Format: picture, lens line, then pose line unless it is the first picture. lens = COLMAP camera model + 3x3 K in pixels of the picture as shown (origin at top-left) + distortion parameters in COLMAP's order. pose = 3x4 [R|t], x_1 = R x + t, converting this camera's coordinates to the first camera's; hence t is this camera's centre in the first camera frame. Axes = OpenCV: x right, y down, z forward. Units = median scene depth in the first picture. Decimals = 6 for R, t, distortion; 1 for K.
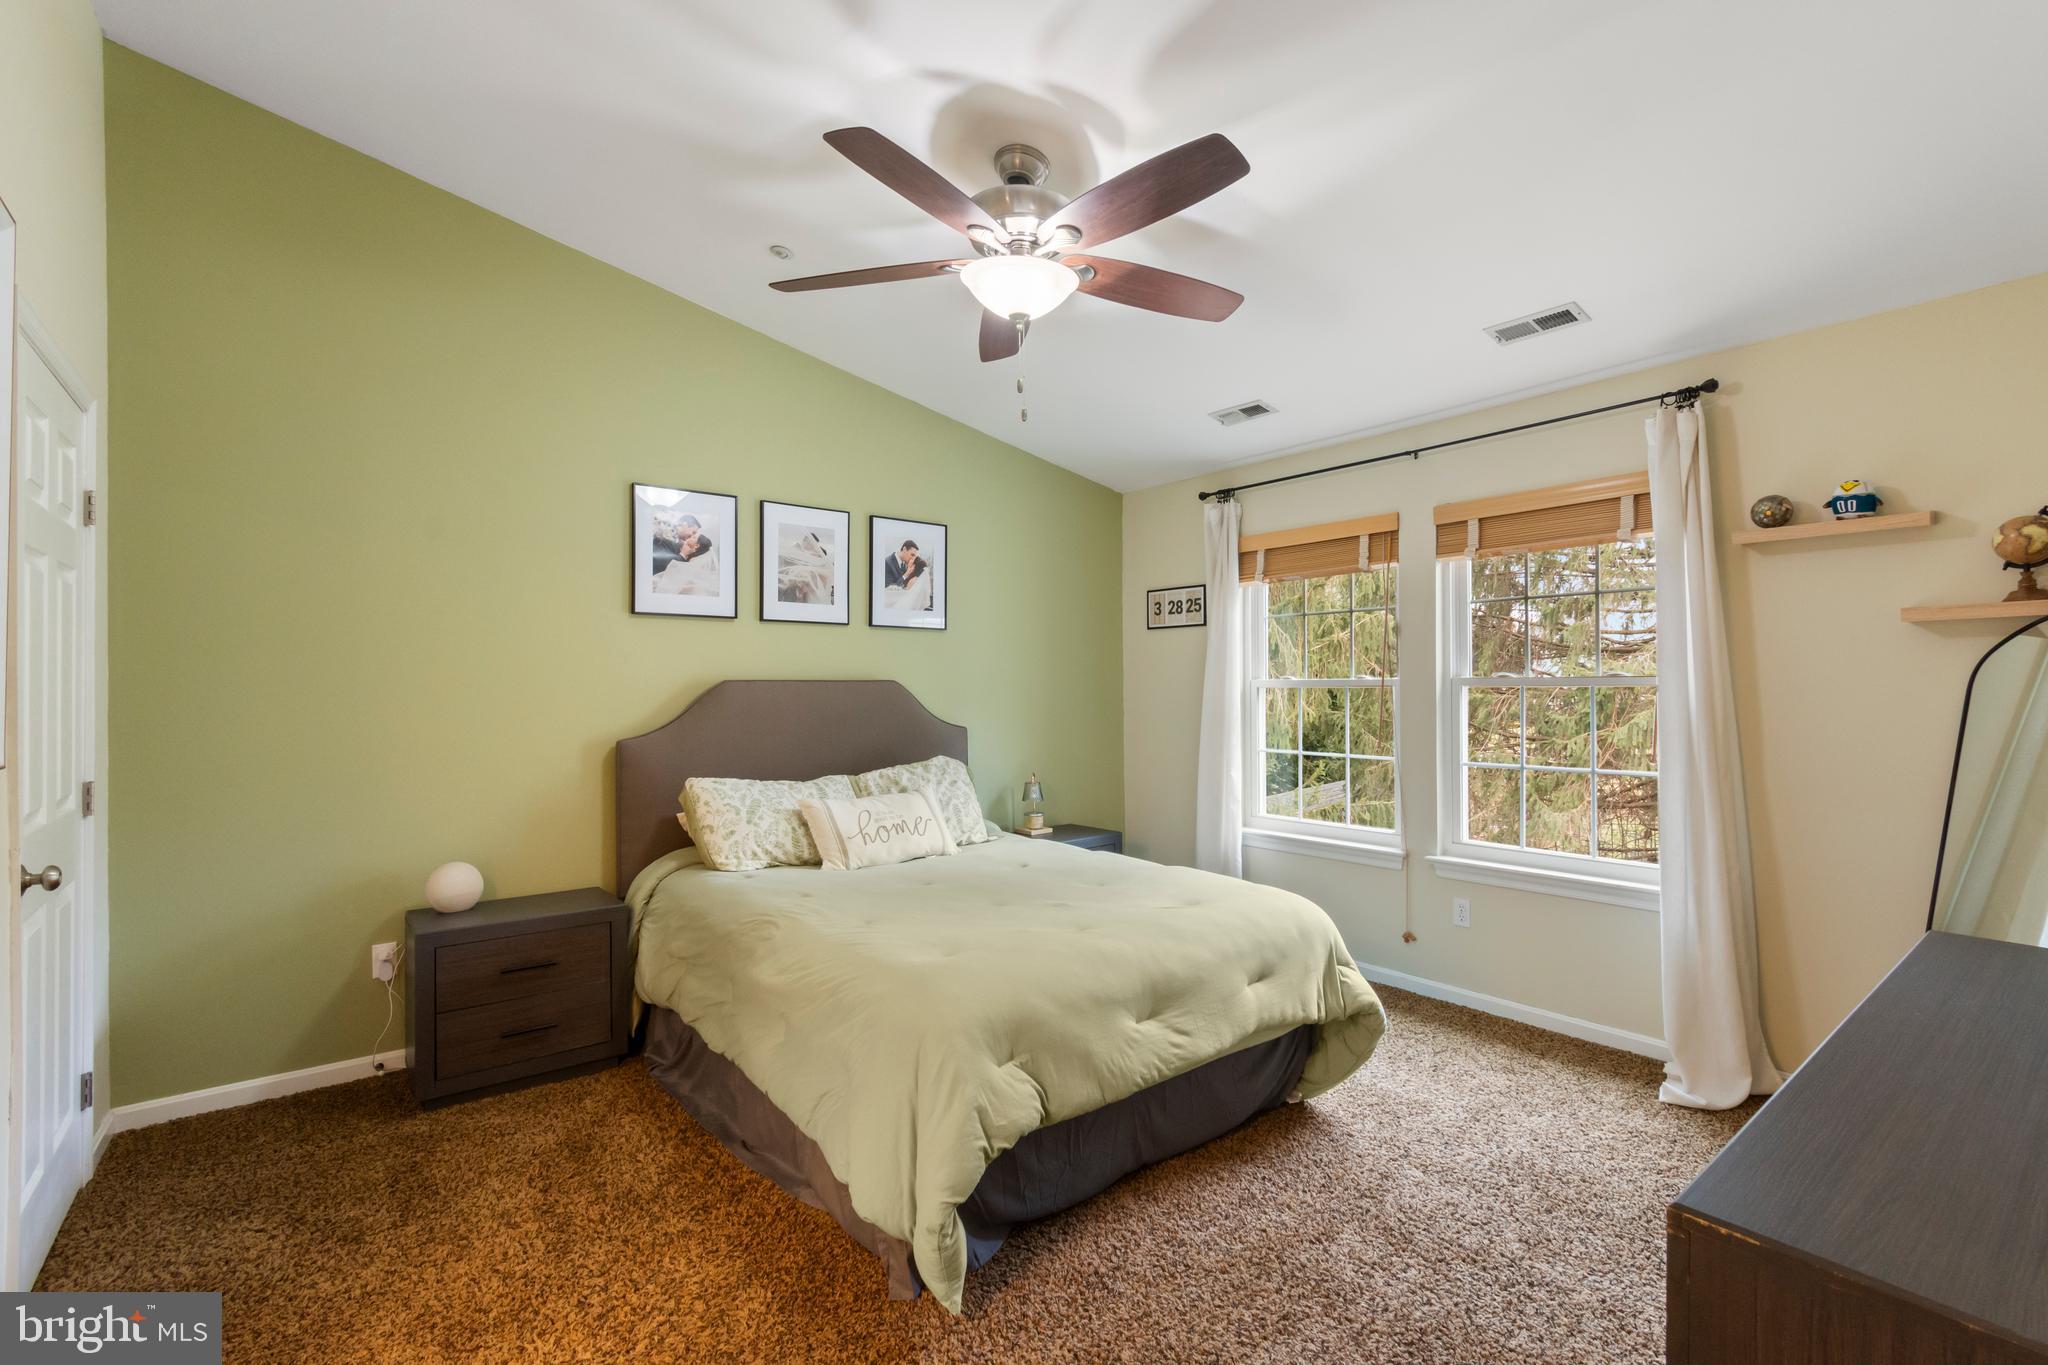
lens RADIAL K [[896.9, 0, 1022.4], [0, 896.9, 675.3], [0, 0, 1]] dist [-0.000483, 0.000123]
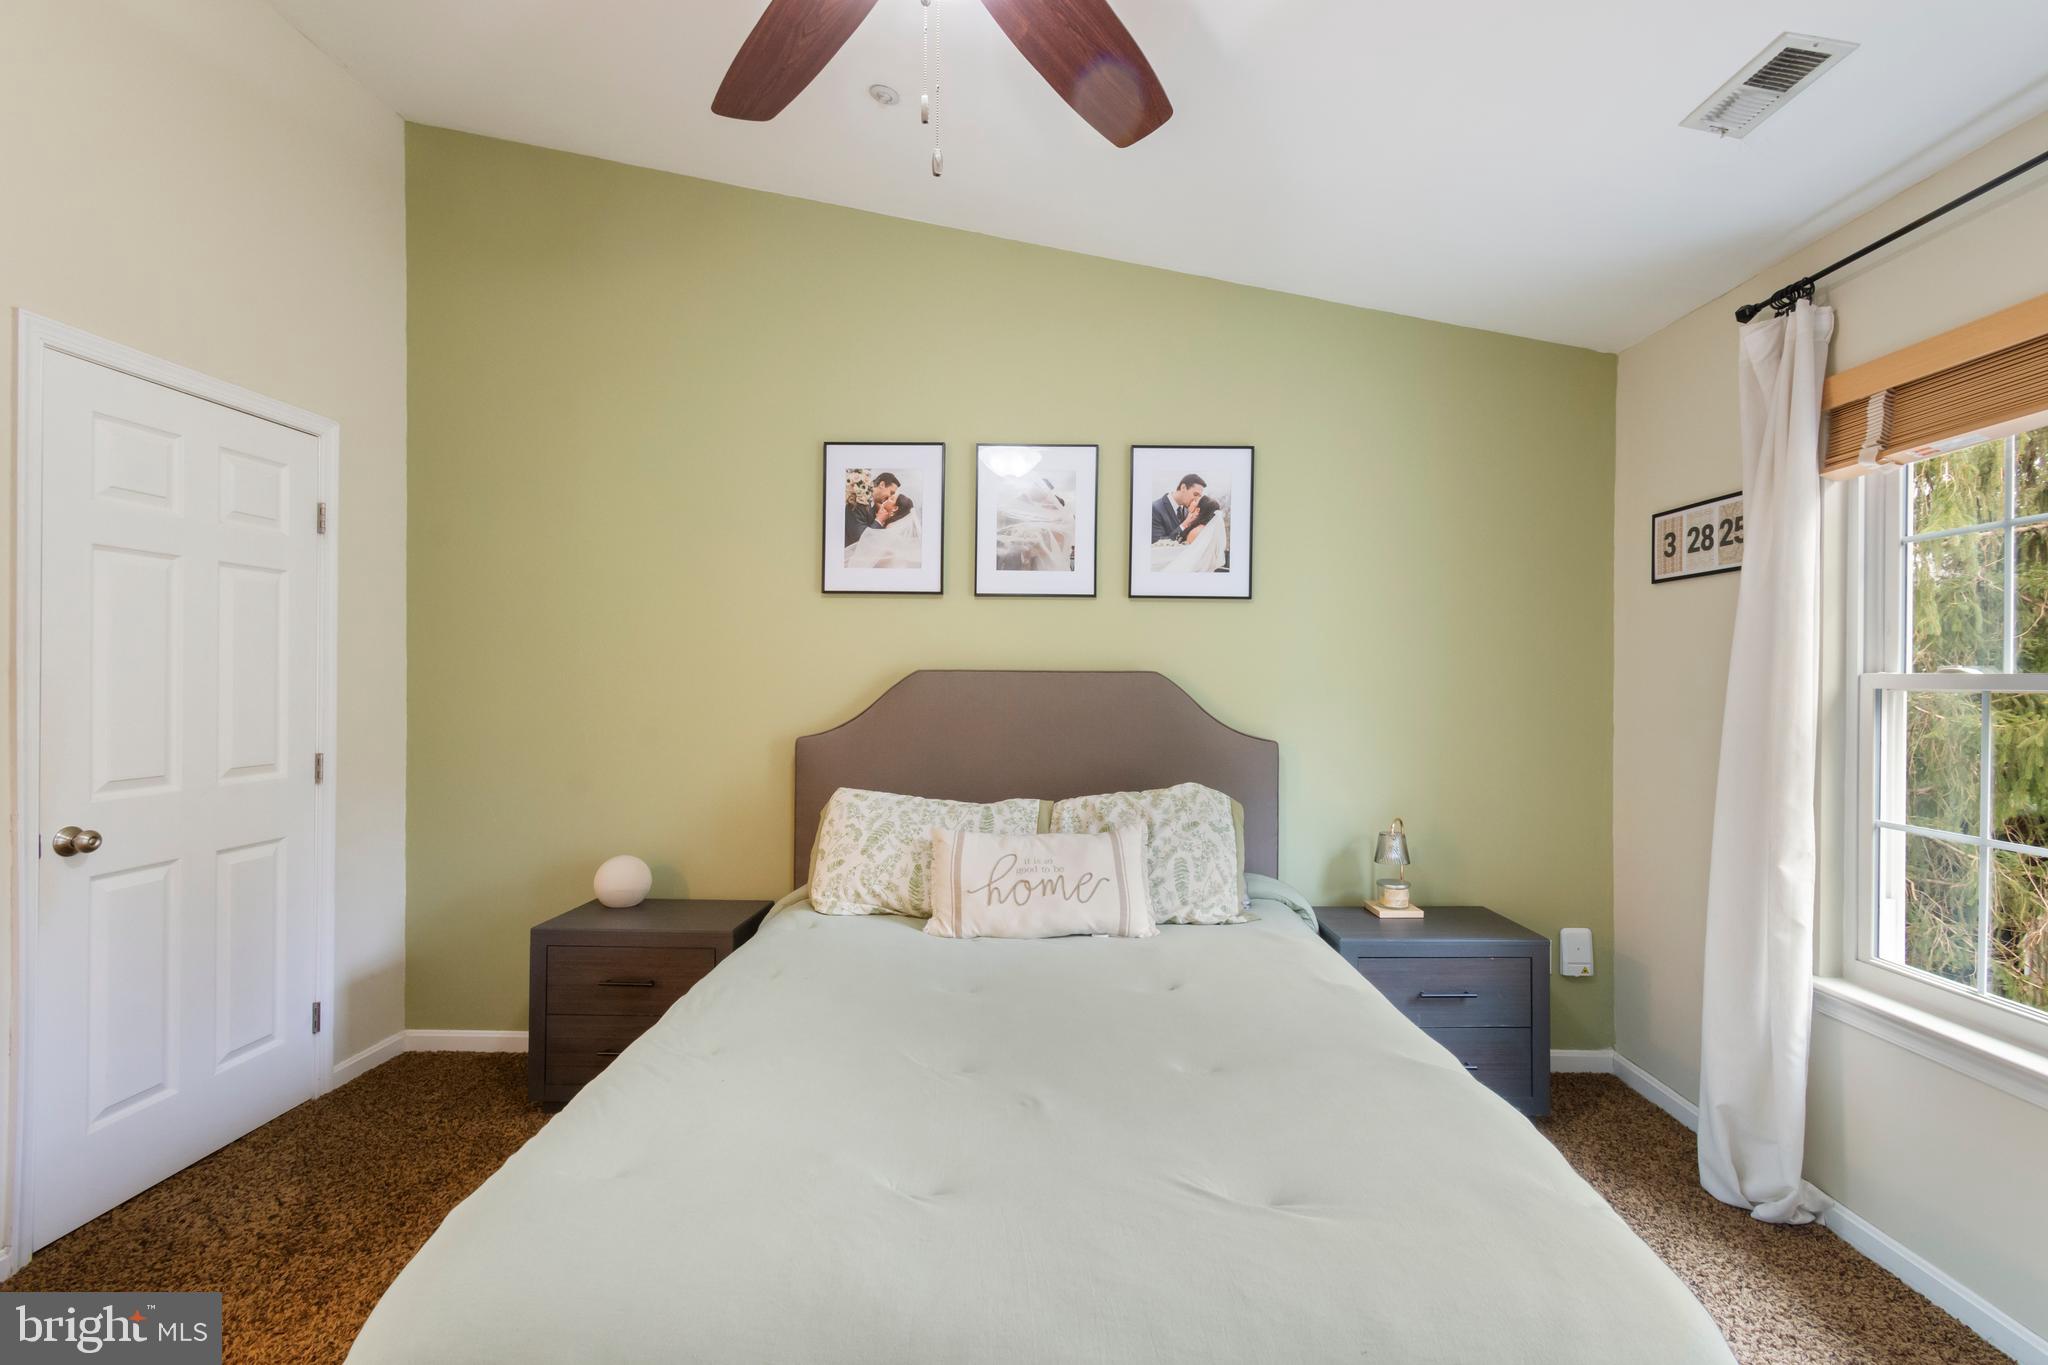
lens RADIAL K [[896.0, 0, 1032.3], [0, 896.0, 679.3], [0, 0, 1]] dist [0.002618, -0.000709]
pose [[0.776235, 0.008767, -0.630383, 0.243808], [-0.001977, 0.999932, 0.011472, 0.003943], [0.630441, -0.007659, 0.776199, 0.401249]]
